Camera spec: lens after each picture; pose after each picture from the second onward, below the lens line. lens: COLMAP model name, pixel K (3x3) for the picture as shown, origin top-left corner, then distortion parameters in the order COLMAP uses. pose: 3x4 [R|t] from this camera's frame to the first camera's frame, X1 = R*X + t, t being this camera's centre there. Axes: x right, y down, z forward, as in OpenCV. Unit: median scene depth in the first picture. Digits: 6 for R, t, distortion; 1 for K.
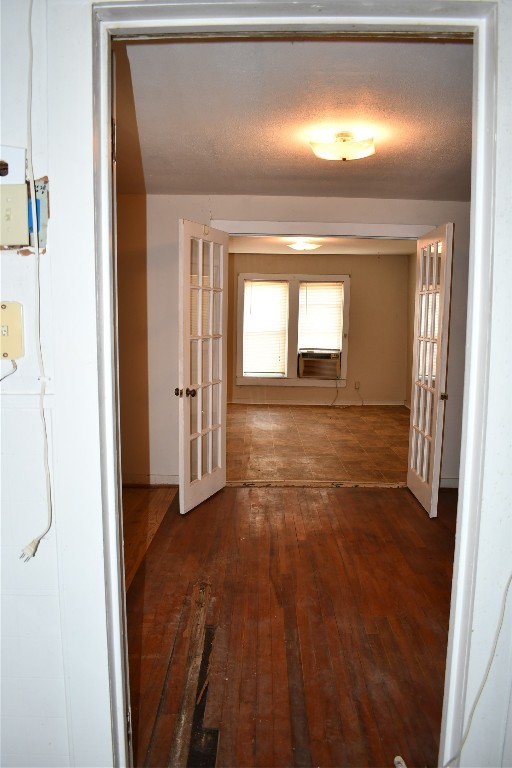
lens RADIAL K [[597.4, 0, 253.7], [0, 597.4, 385.8], [0, 0, 1]] dist [-0.085328, 0.004475]
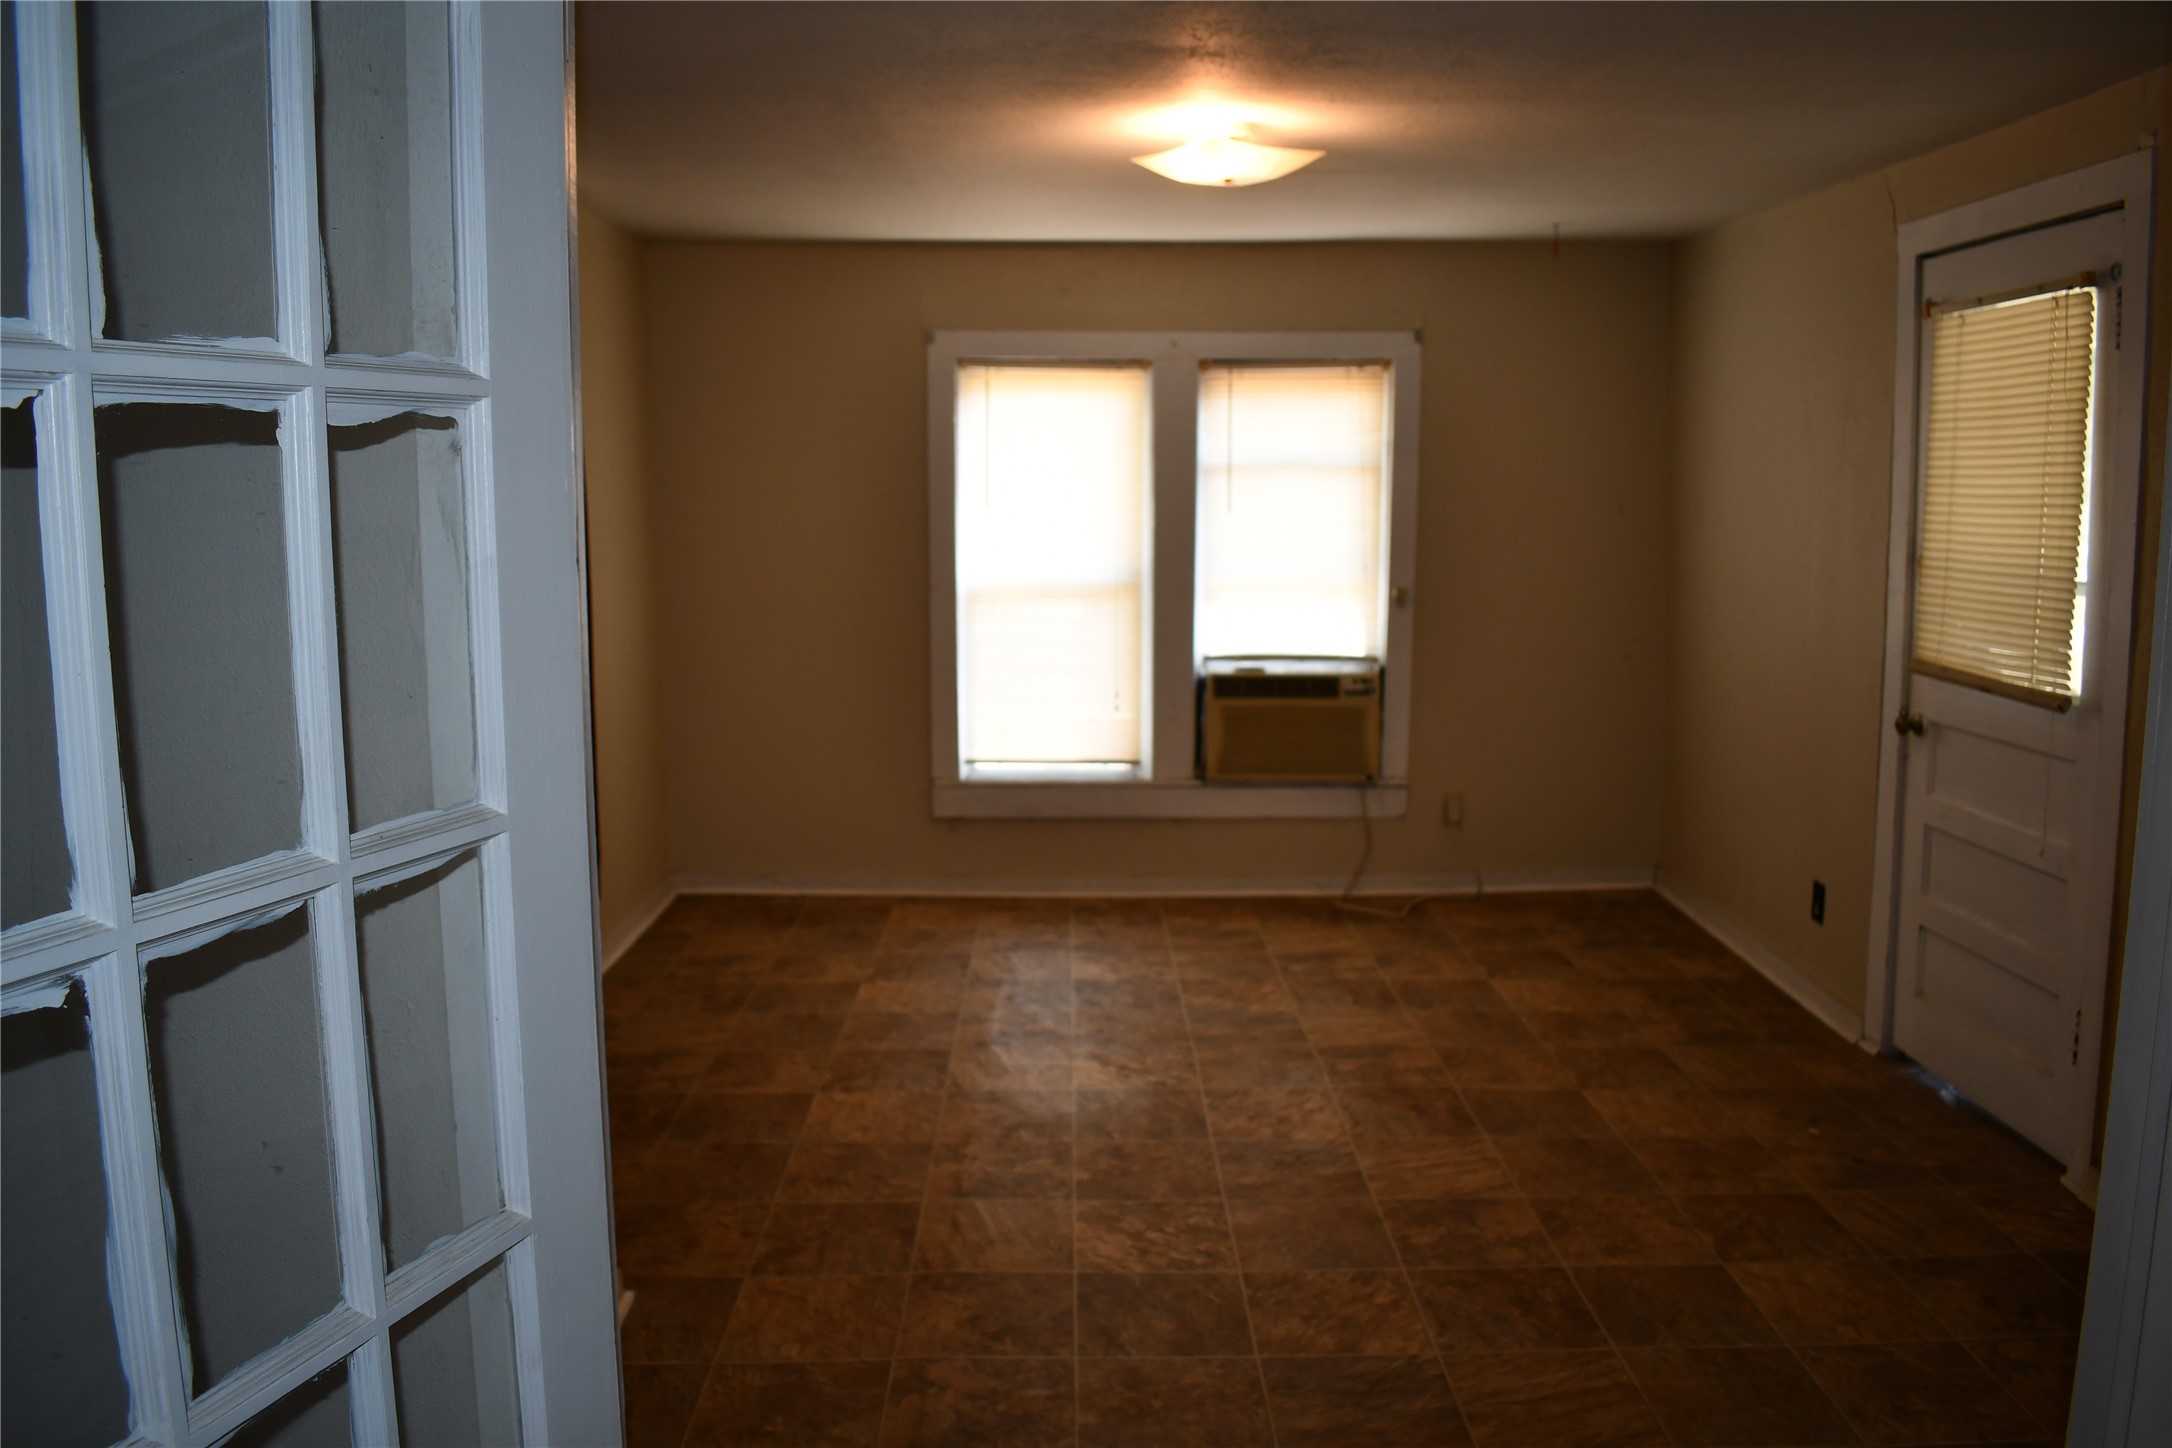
lens RADIAL K [[1689.4, 0, 1073.3], [0, 1689.4, 722.3], [0, 0, 1]] dist [-0.085328, 0.004475]
pose [[0.999789, -0.019255, 0.007157, 0.021756], [0.019076, 0.999525, 0.024202, -0.053812], [-0.007620, -0.024061, 0.999681, 0.350107]]
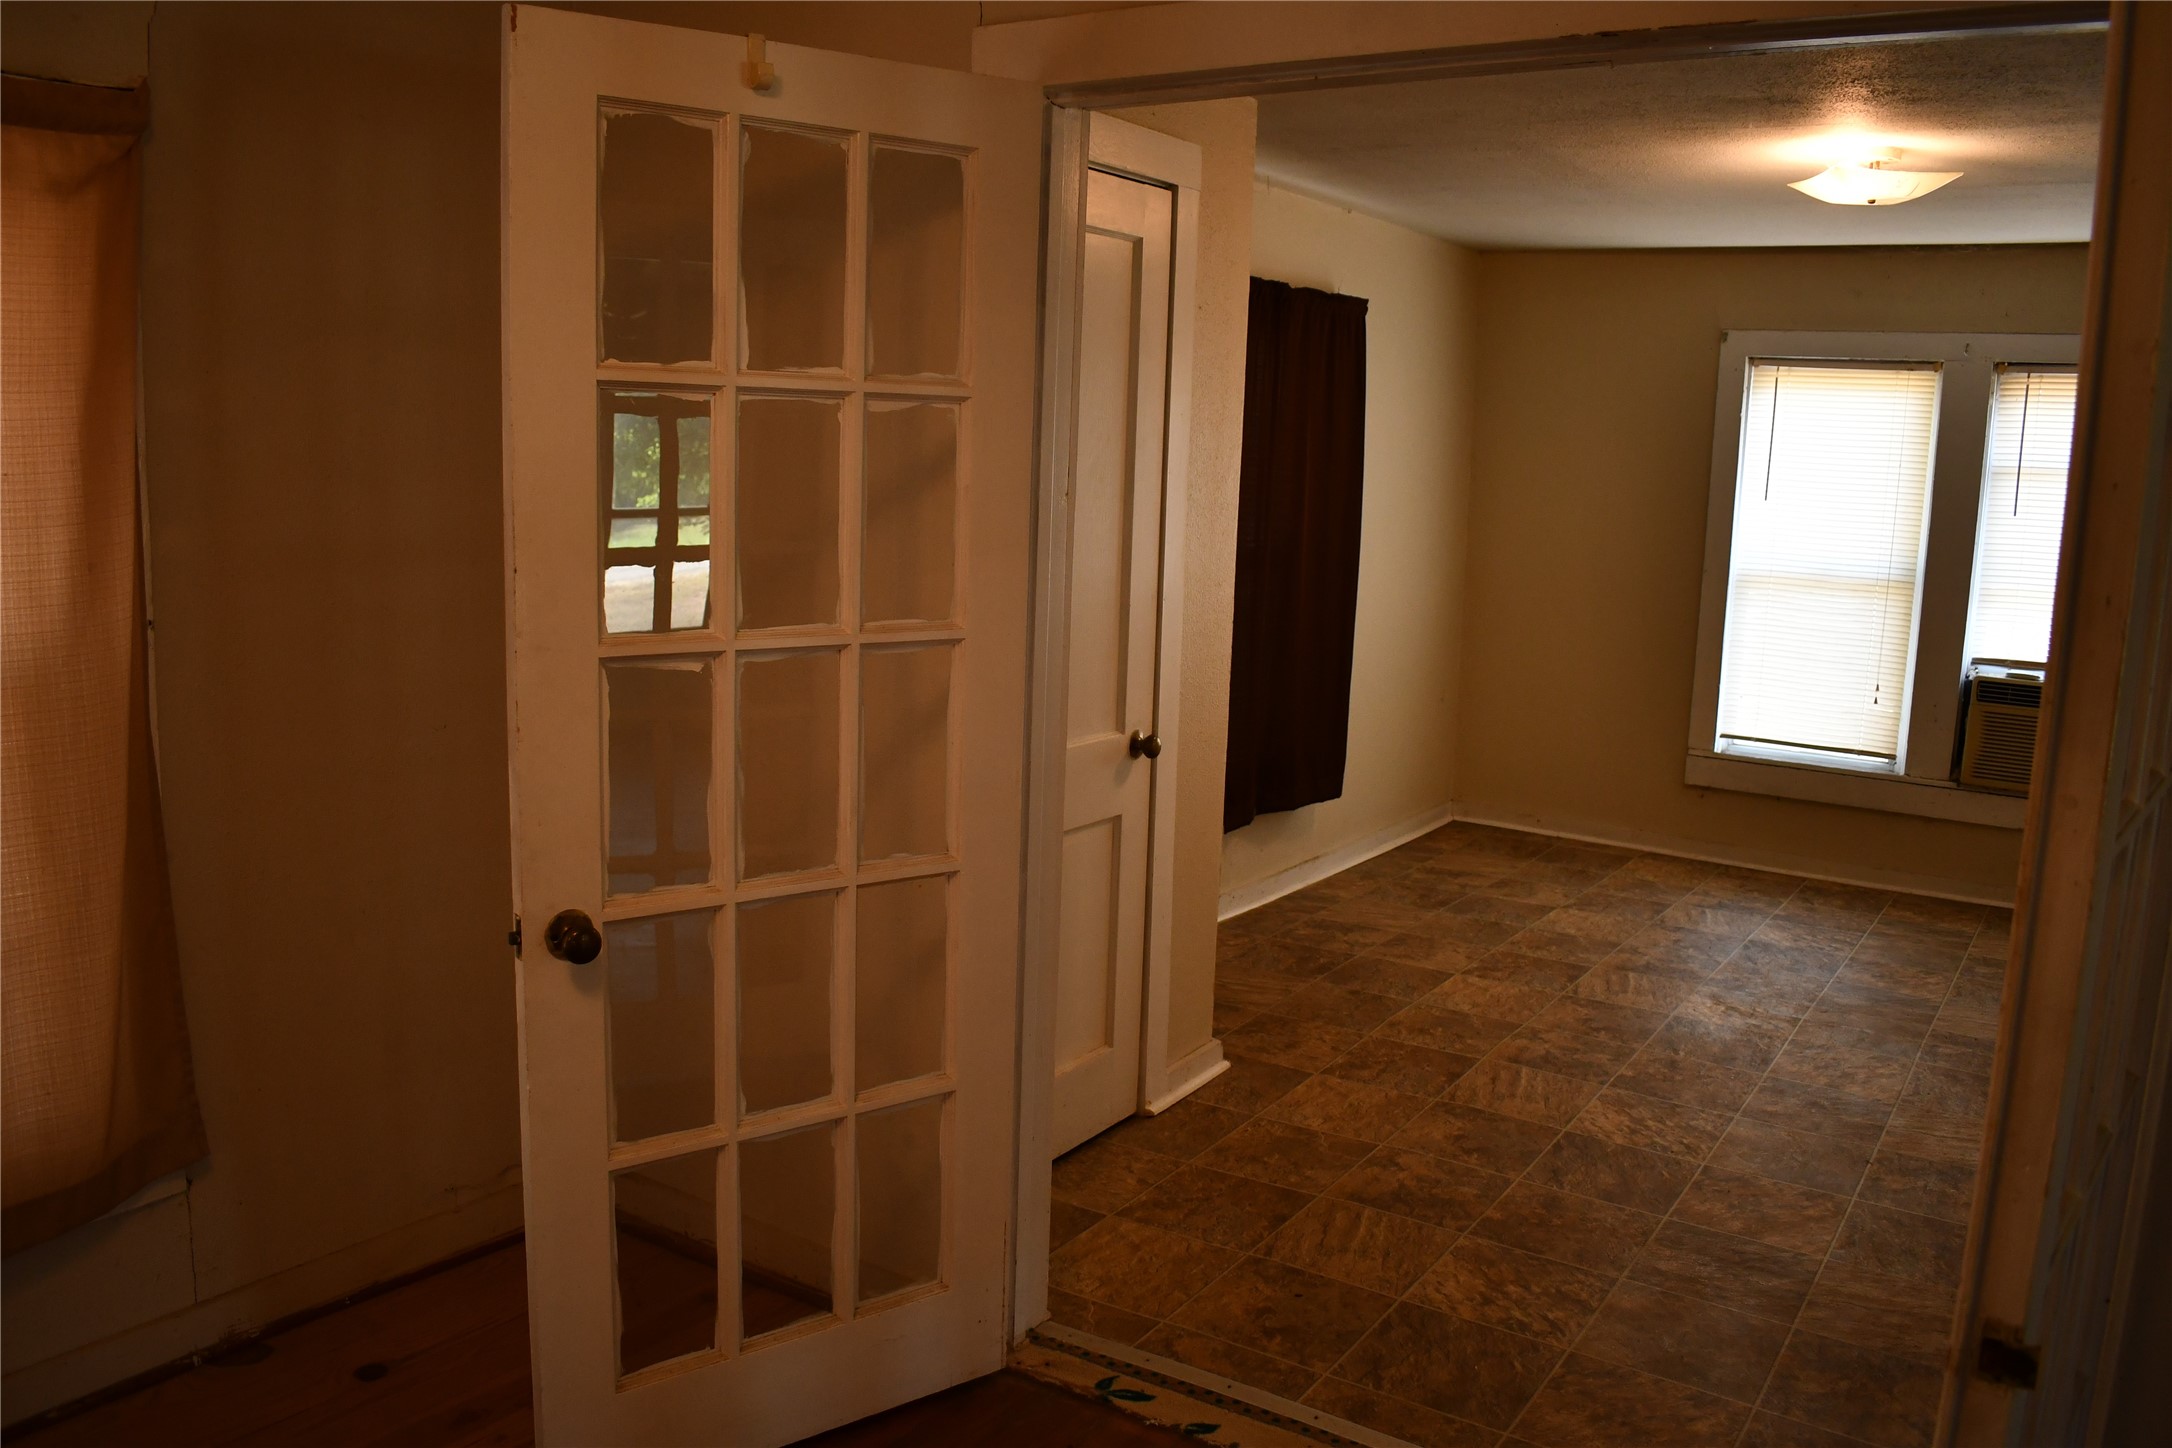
lens RADIAL K [[1689.4, 0, 1071.4], [0, 1689.4, 727.9], [0, 0, 1]] dist [-0.085328, 0.004475]
pose [[0.830859, 0.100679, -0.547300, 0.138575], [-0.082604, 0.994915, 0.057619, -0.044038], [0.550318, -0.002664, 0.834951, 0.281555]]
